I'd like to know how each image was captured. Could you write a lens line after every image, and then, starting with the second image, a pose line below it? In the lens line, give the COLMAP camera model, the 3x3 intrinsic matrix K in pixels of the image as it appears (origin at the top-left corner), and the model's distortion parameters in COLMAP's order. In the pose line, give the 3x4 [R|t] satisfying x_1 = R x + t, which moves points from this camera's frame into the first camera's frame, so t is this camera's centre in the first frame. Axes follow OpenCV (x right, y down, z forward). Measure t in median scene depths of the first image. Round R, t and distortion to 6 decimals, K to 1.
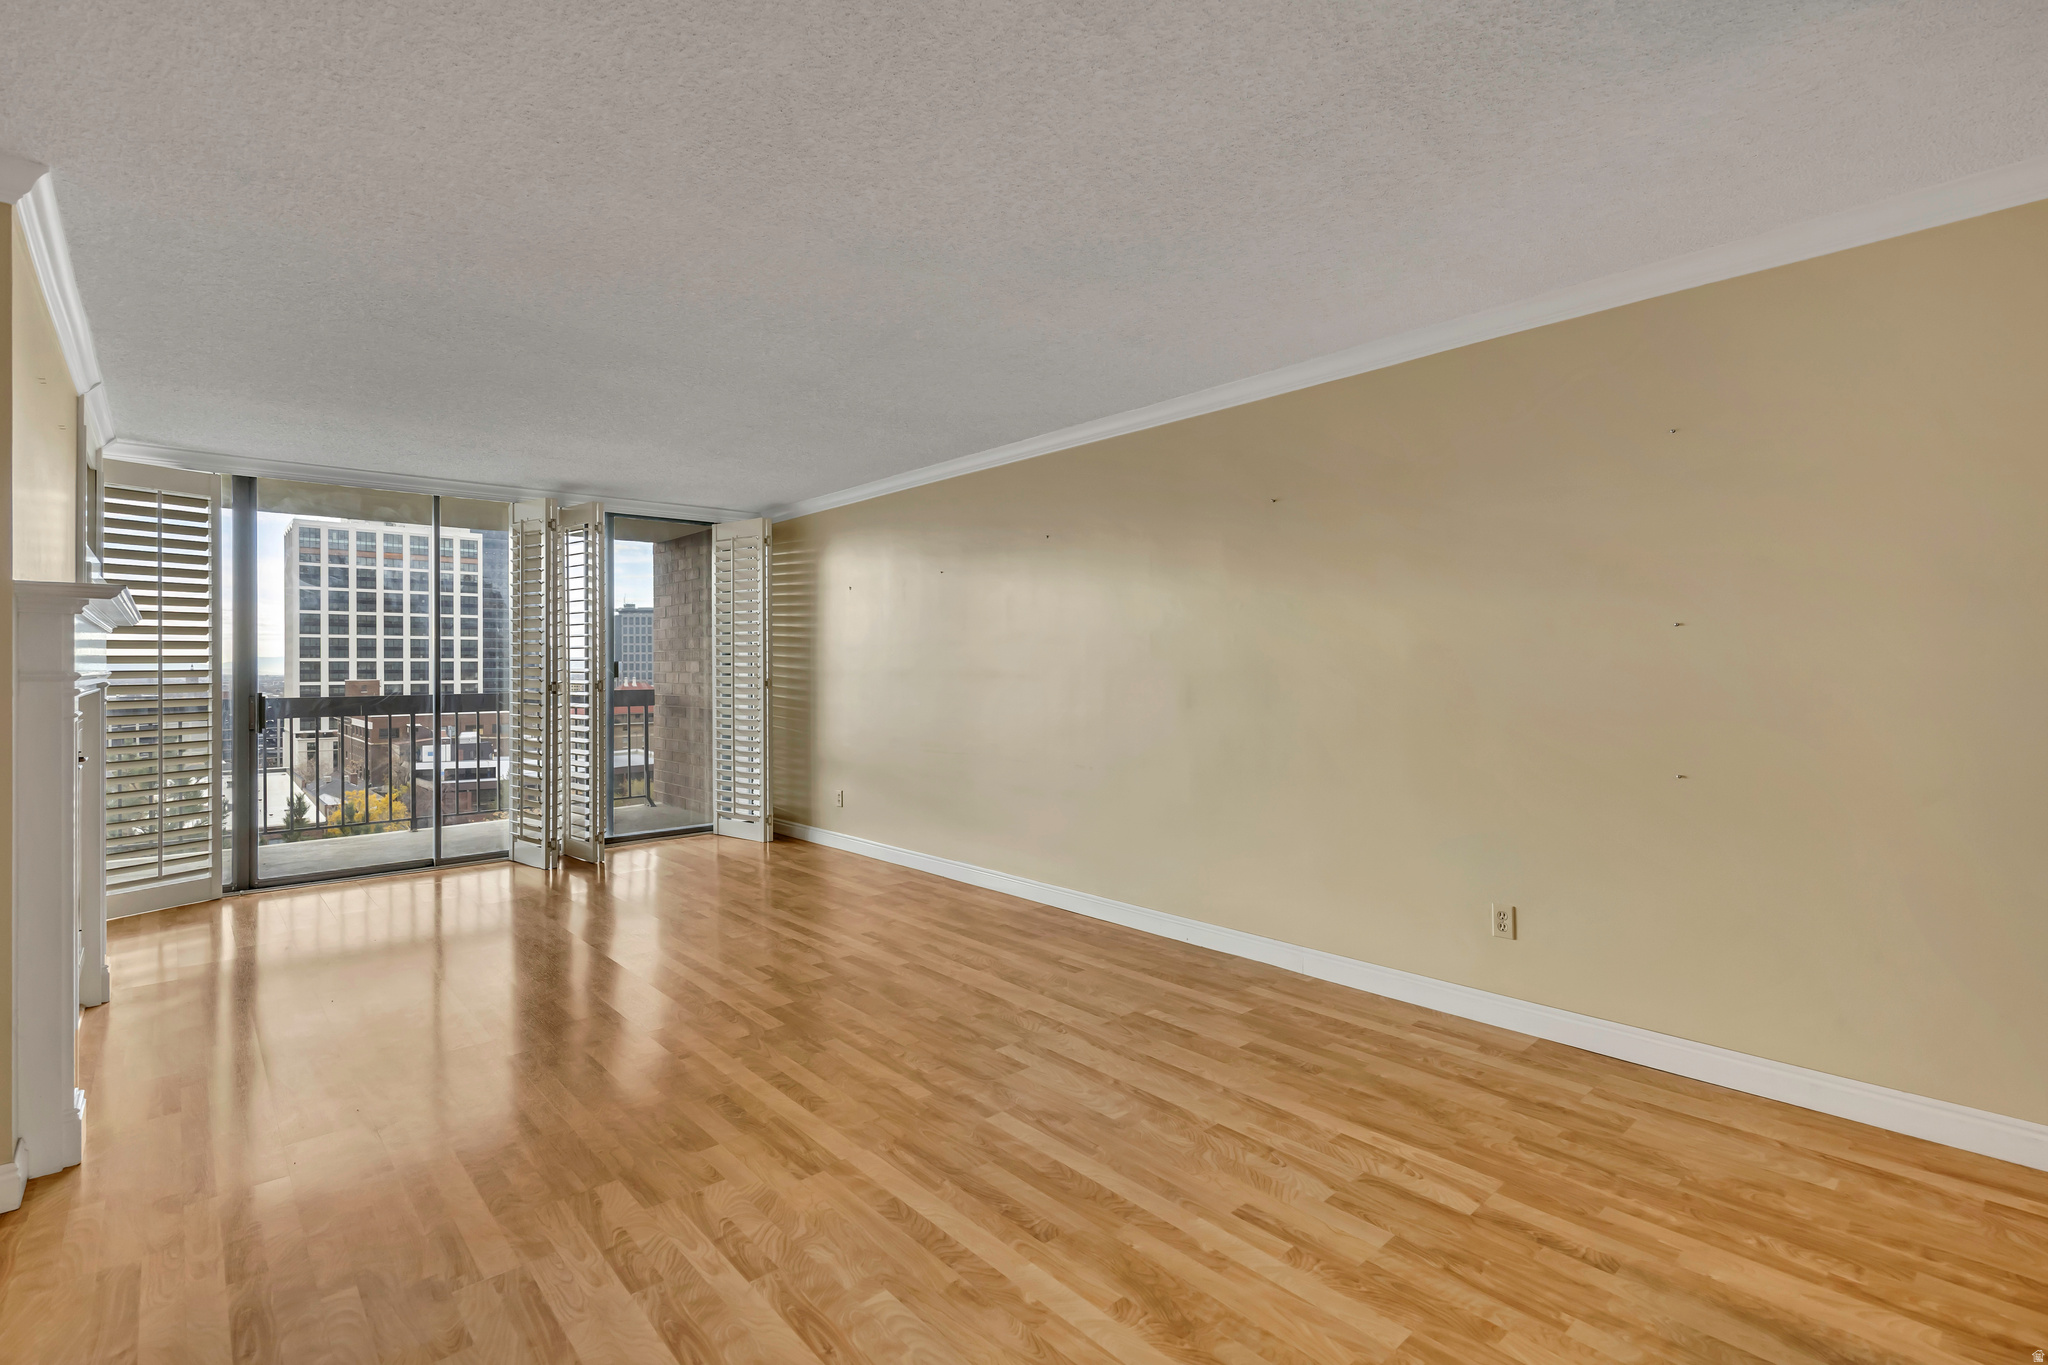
lens RADIAL K [[946.7, 0, 1017.3], [0, 946.7, 671.8], [0, 0, 1]] dist [0.002286, 0.001048]
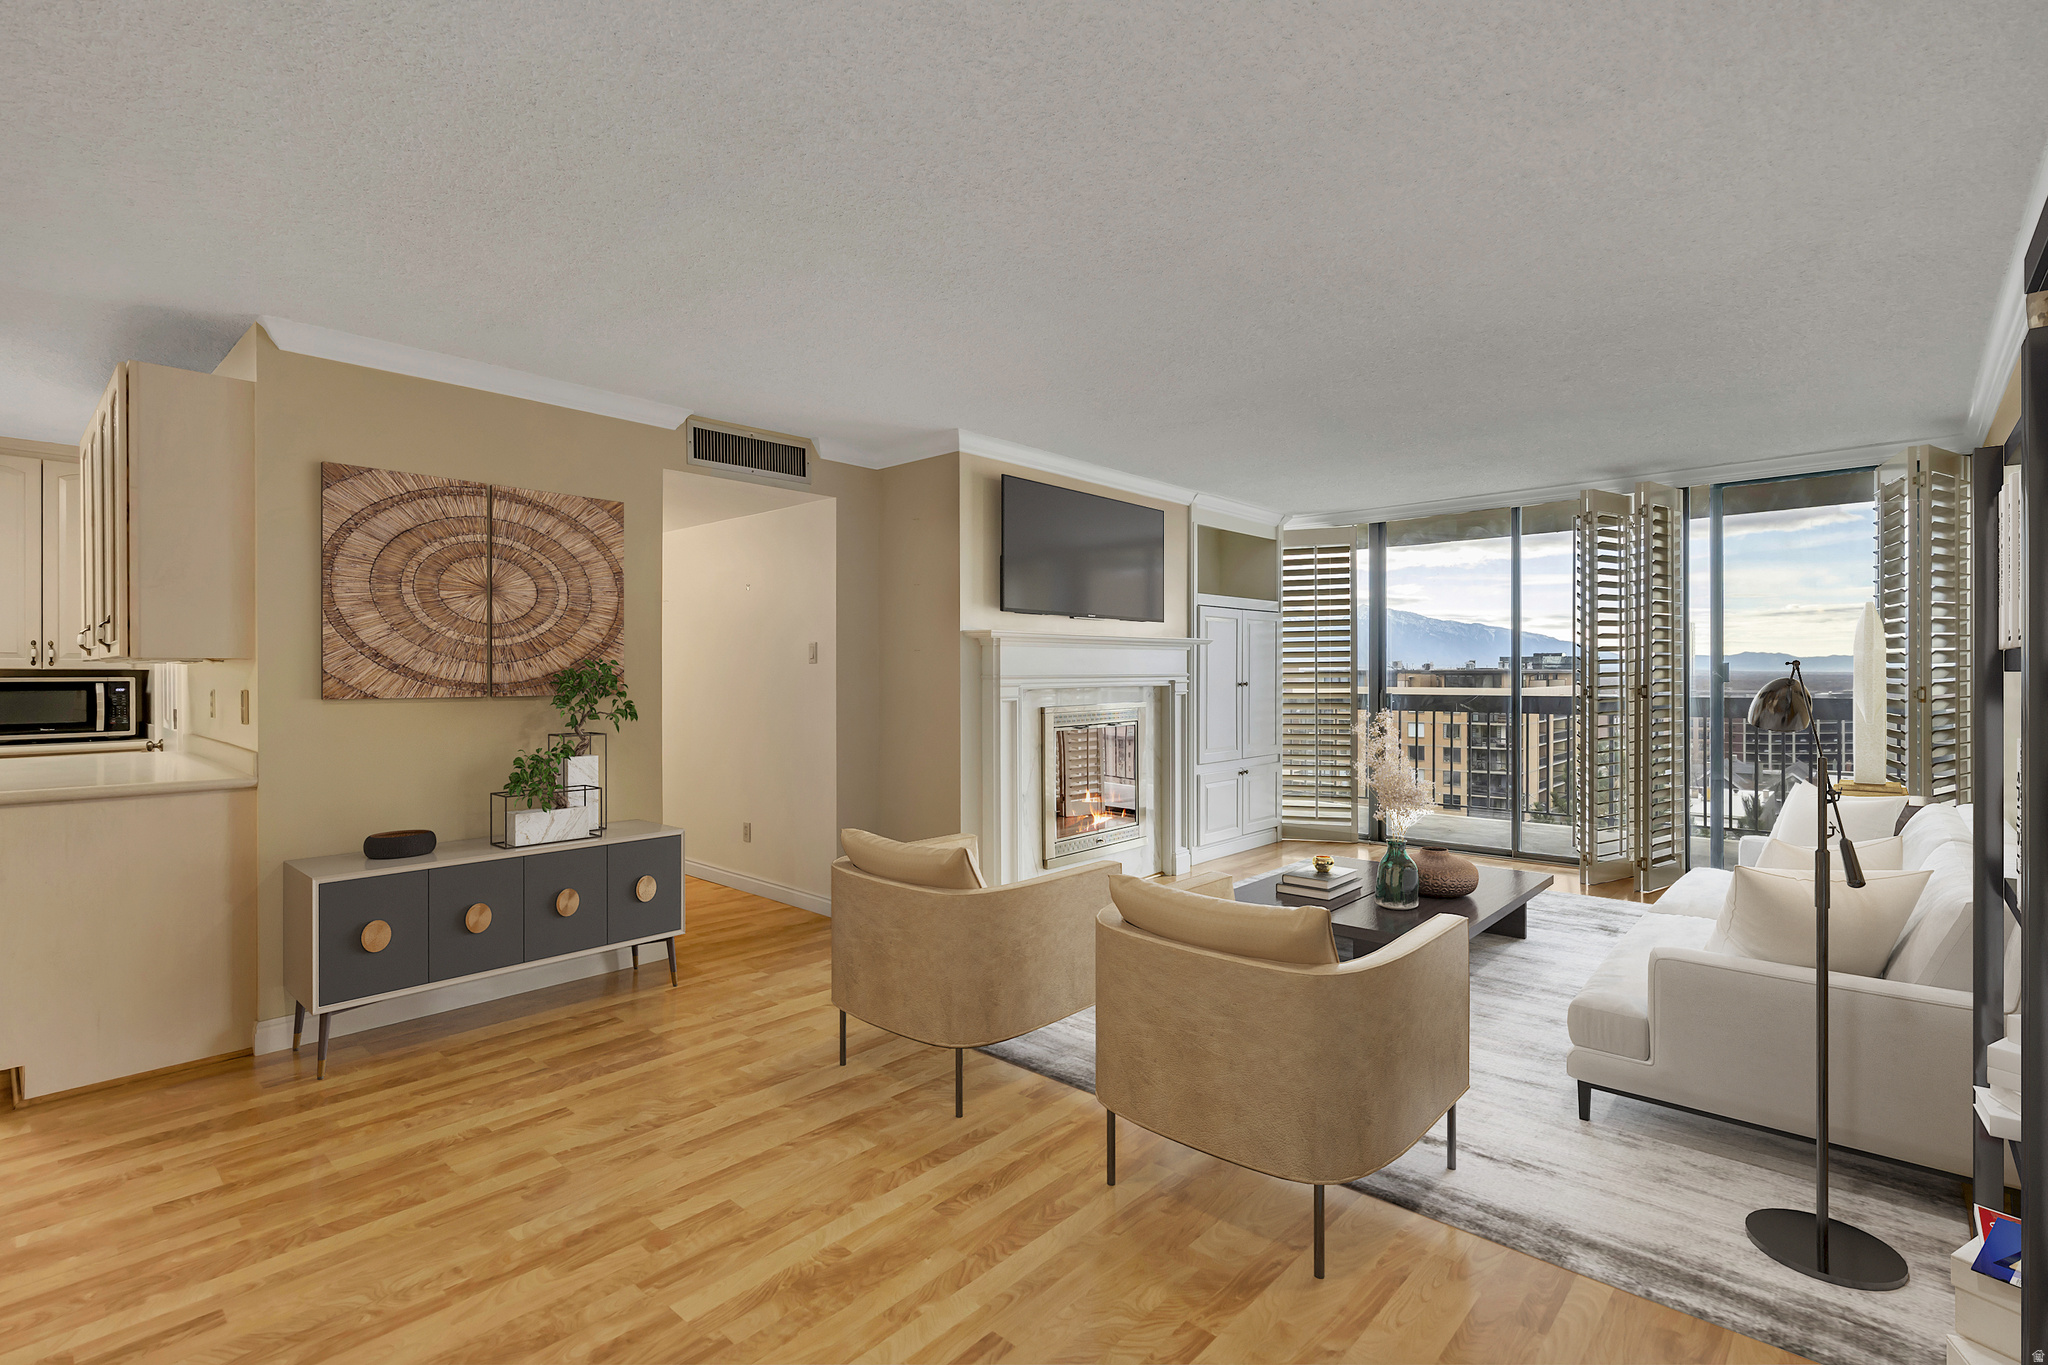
lens RADIAL K [[946.7, 0, 1017.3], [0, 946.7, 671.8], [0, 0, 1]] dist [0.002286, 0.001048]
pose [[0.104942, 0.006148, -0.994459, 1.013710], [-0.006715, 0.999962, 0.005473, -0.015183], [0.994456, 0.006104, 0.104980, 0.892841]]
